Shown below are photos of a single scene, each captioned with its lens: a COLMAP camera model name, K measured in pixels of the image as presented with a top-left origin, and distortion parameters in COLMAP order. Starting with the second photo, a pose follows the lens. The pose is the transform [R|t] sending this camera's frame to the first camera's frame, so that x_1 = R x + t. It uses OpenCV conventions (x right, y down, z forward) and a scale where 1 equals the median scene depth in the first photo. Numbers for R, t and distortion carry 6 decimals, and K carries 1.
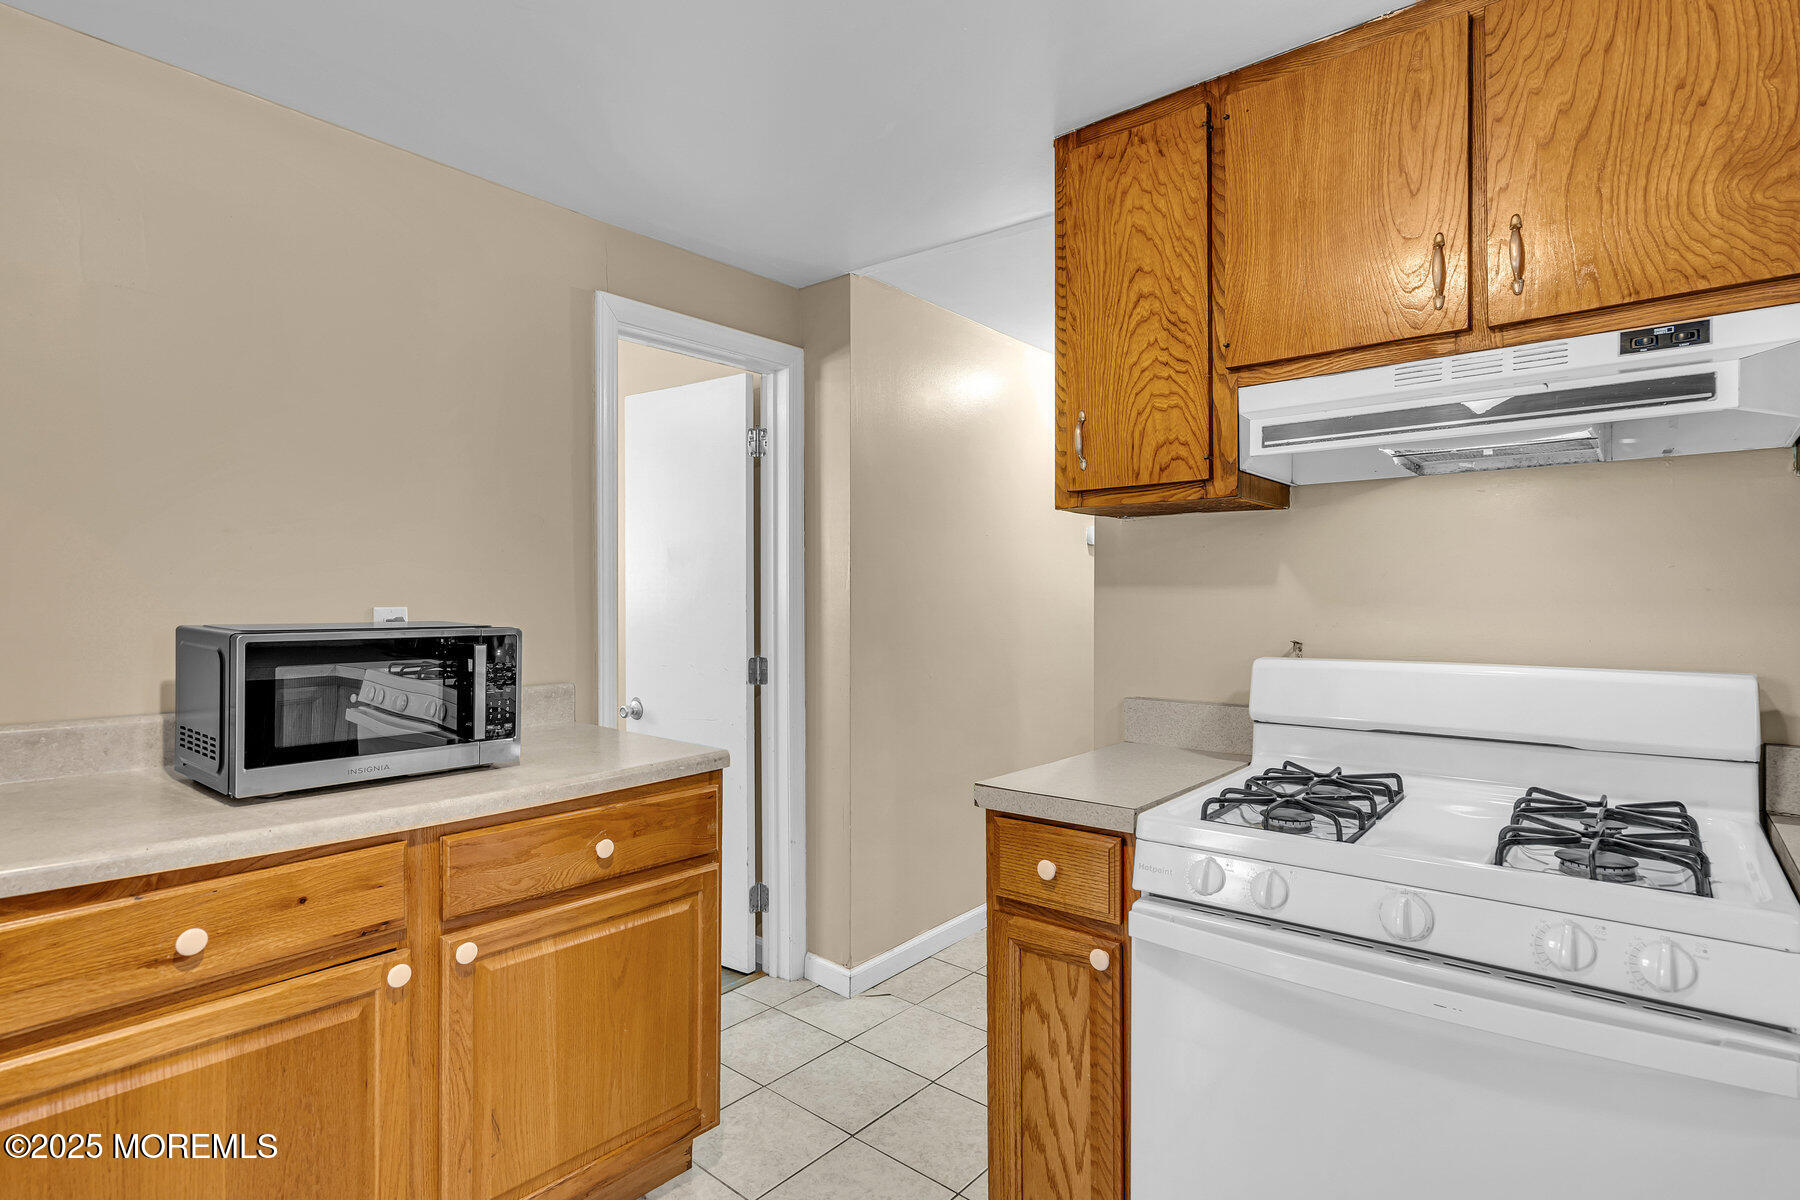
lens RADIAL K [[918.1, 0, 900.0], [0, 918.1, 600.0], [0, 0, 1]] dist [0.001136, 0.000286]
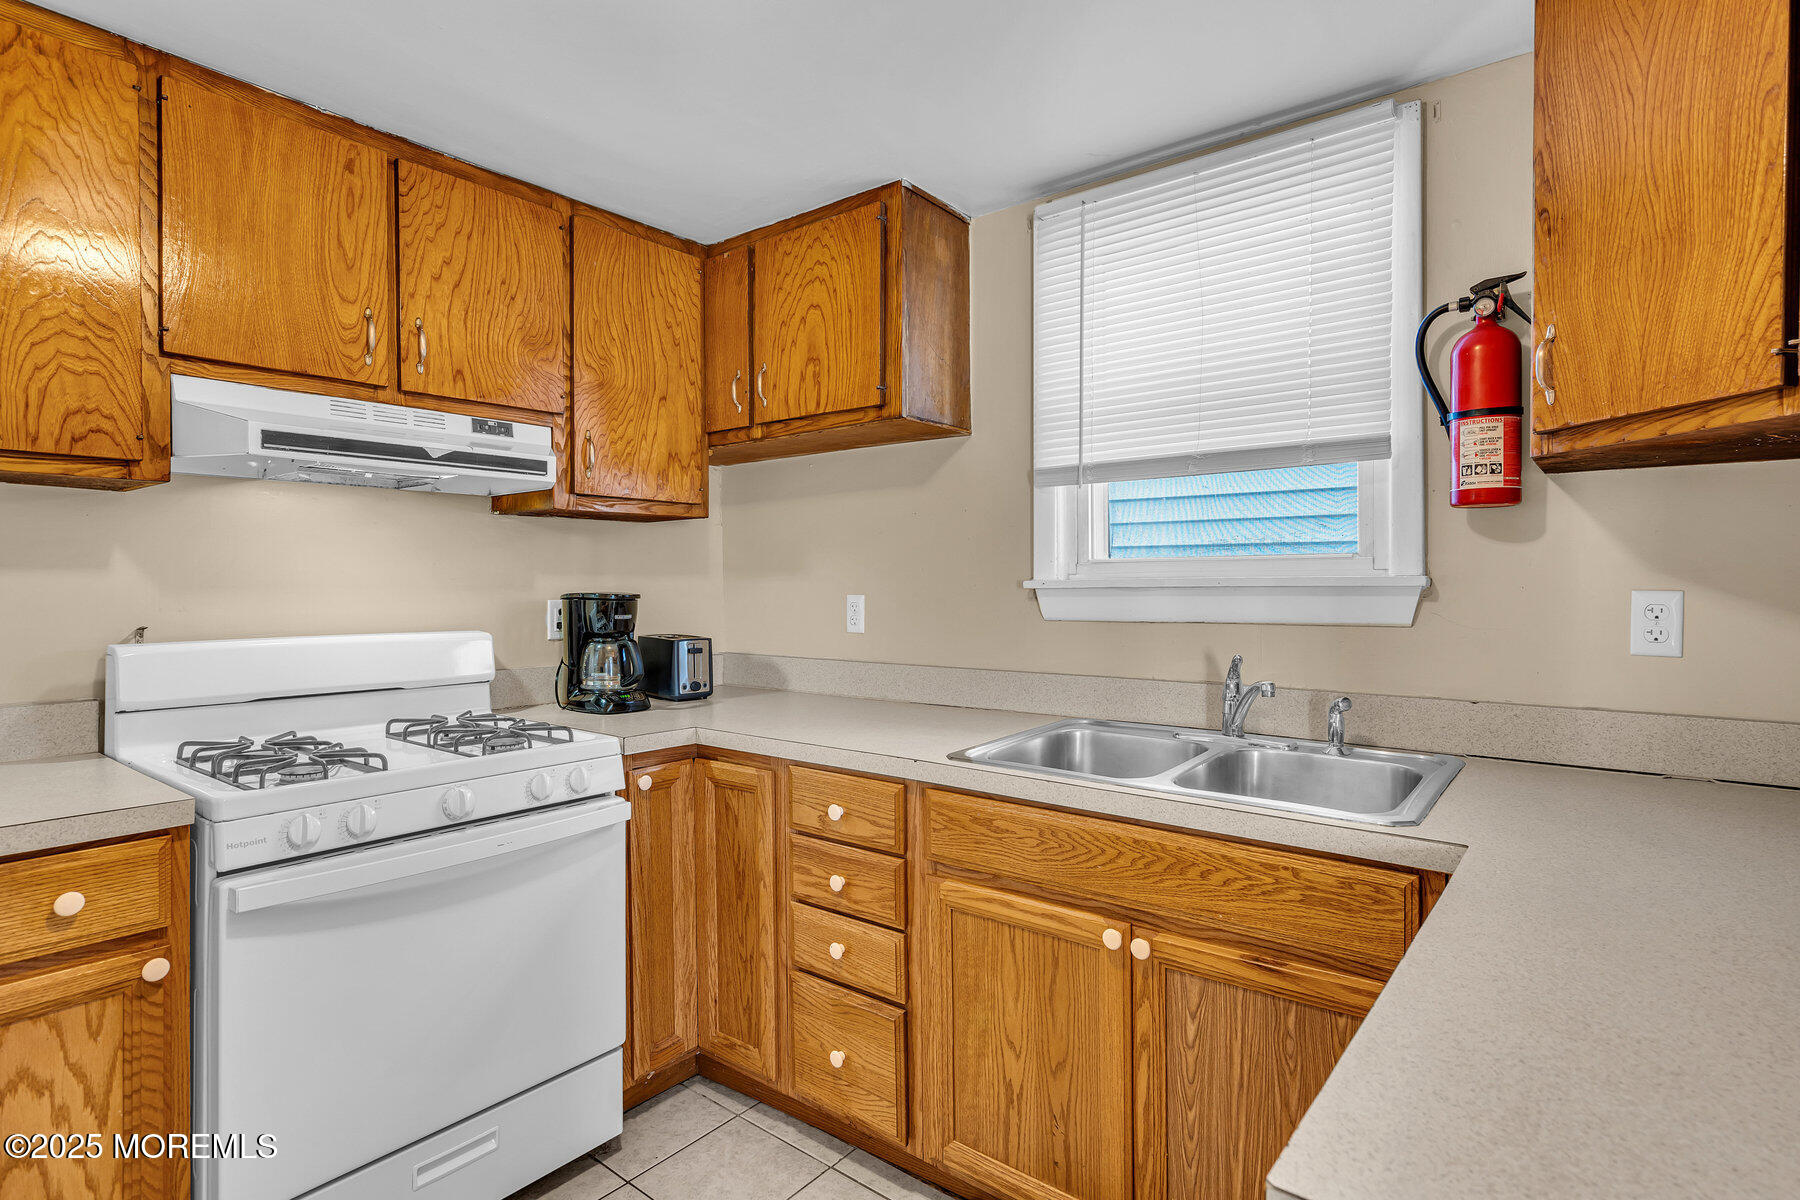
lens RADIAL K [[867.9, 0, 900.8], [0, 867.9, 588.9], [0, 0, 1]] dist [-0.000147, -0.000121]
pose [[-0.005005, -0.006533, 0.999966, -0.634355], [-0.002337, 0.999976, 0.006522, -0.005253], [-0.999985, -0.002304, -0.005020, 0.229320]]
